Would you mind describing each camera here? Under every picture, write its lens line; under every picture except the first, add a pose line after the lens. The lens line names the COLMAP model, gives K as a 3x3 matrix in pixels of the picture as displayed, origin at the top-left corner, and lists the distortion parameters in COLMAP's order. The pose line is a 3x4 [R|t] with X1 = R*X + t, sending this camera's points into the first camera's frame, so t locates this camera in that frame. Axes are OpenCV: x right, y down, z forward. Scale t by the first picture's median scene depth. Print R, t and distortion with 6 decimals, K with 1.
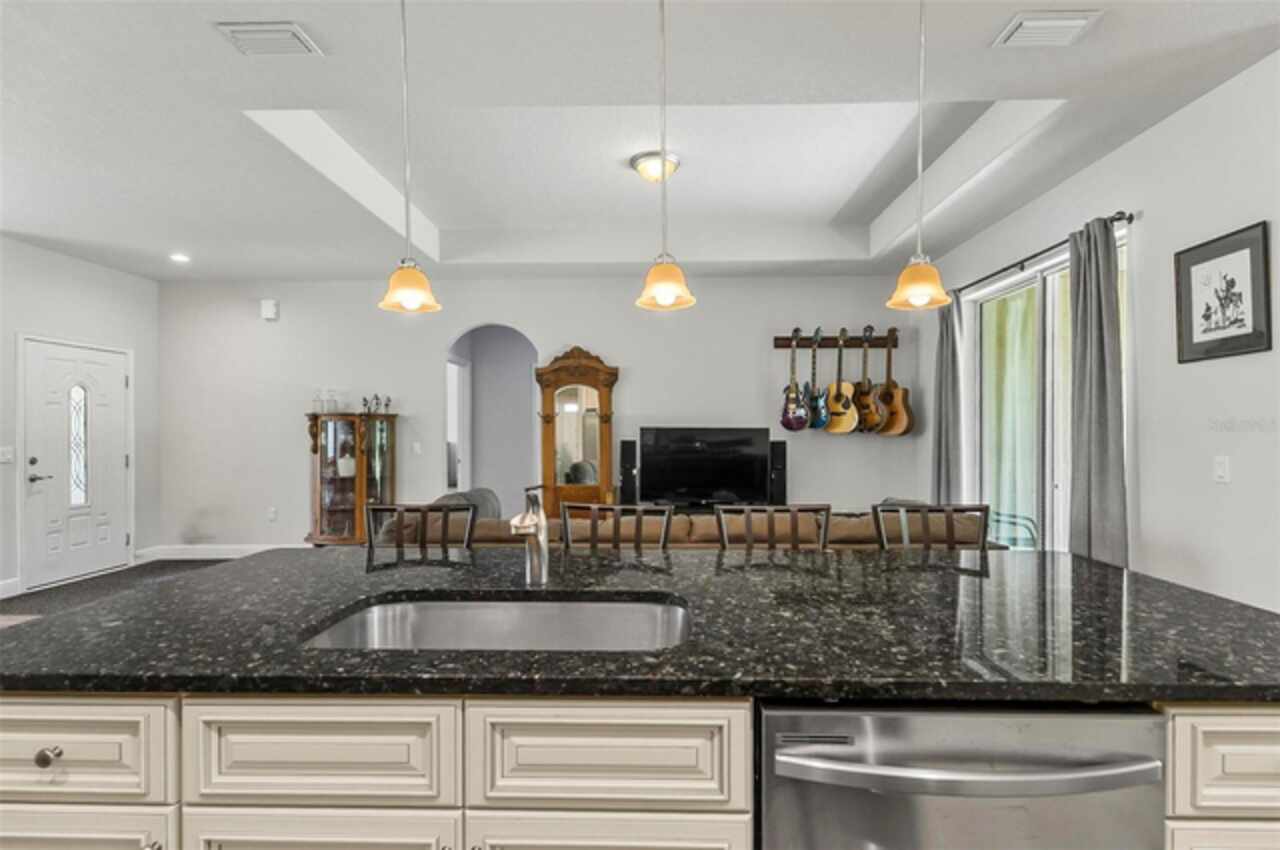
lens RADIAL K [[594.5, 0, 649.0], [0, 594.5, 436.0], [0, 0, 1]] dist [-0.000225, -0.000455]
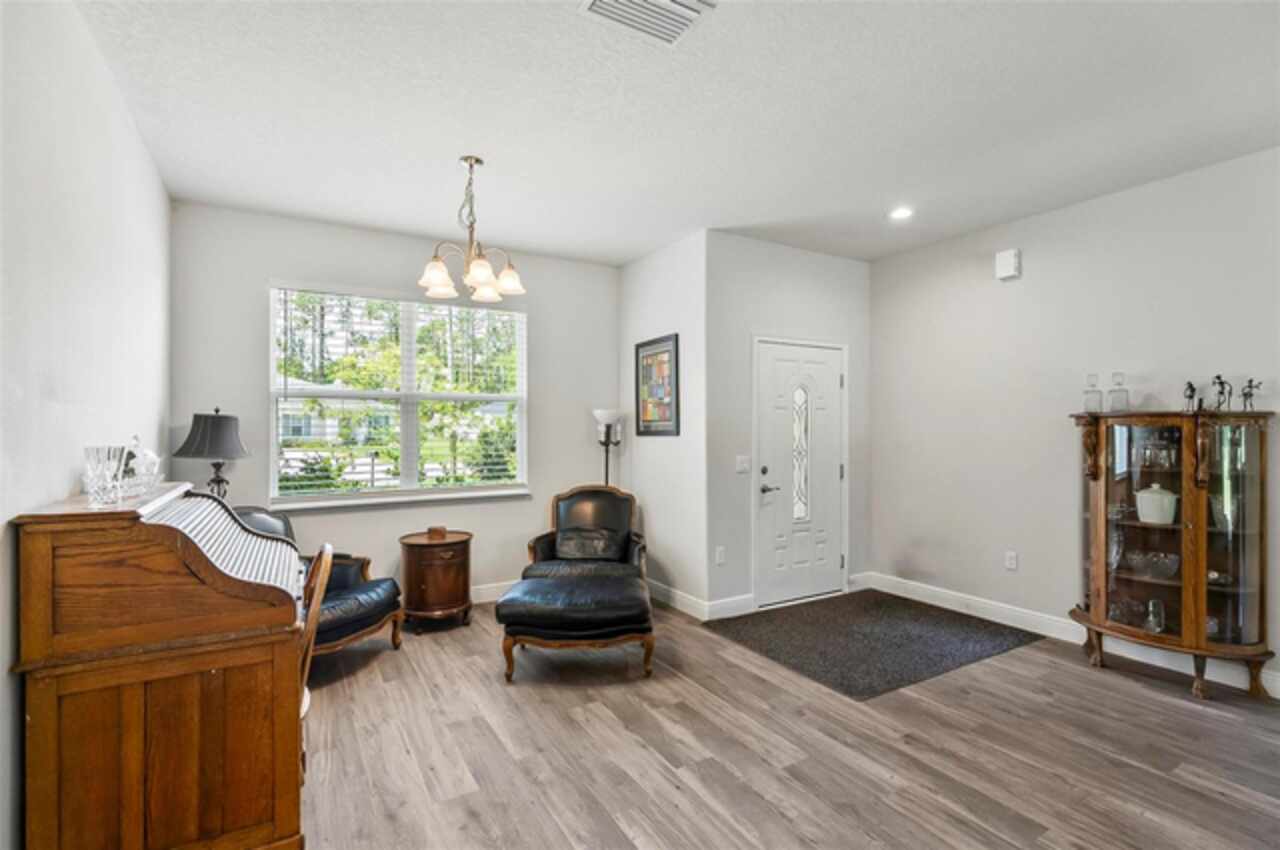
lens RADIAL K [[594.5, 0, 644.2], [0, 594.5, 424.3], [0, 0, 1]] dist [-0.000225, -0.000455]
pose [[0.523441, -0.002436, -0.852058, -0.285969], [-0.006145, 0.999959, -0.006634, -0.020183], [0.852040, 0.008709, 0.523405, 0.294901]]
